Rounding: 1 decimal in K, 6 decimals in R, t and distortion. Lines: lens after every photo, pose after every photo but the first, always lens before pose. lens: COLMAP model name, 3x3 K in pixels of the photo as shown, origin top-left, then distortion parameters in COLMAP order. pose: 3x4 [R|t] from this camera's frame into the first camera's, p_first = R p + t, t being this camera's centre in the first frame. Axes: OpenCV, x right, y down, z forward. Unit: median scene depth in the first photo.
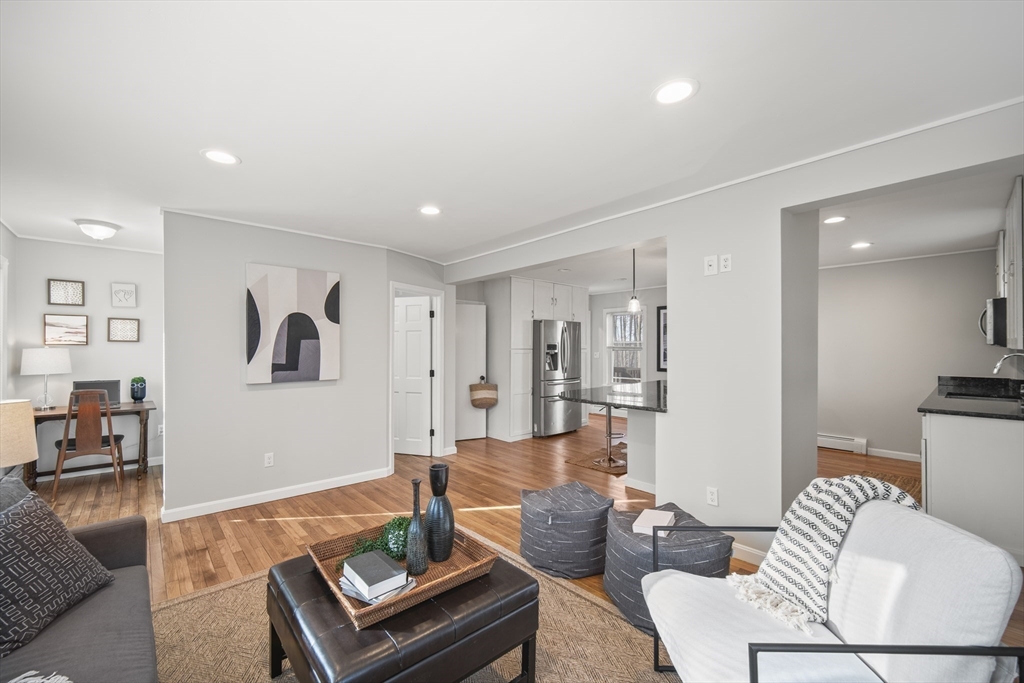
lens RADIAL K [[412.5, 0, 509.6], [0, 412.5, 347.1], [0, 0, 1]] dist [-0.002091, -0.000102]
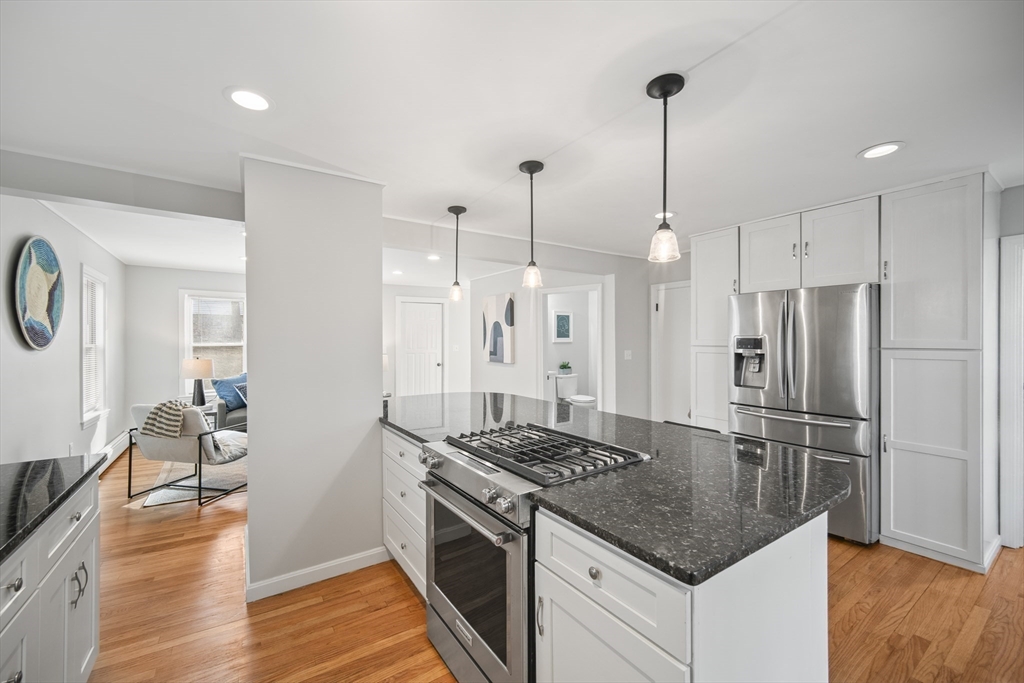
lens RADIAL K [[407.7, 0, 498.5], [0, 407.7, 339.1], [0, 0, 1]] dist [-0.001266, -0.000061]
pose [[-0.163575, -0.001499, -0.986530, 0.937217], [0.002052, 0.999996, -0.001859, -0.005753], [0.986529, -0.002329, -0.163572, 1.050993]]
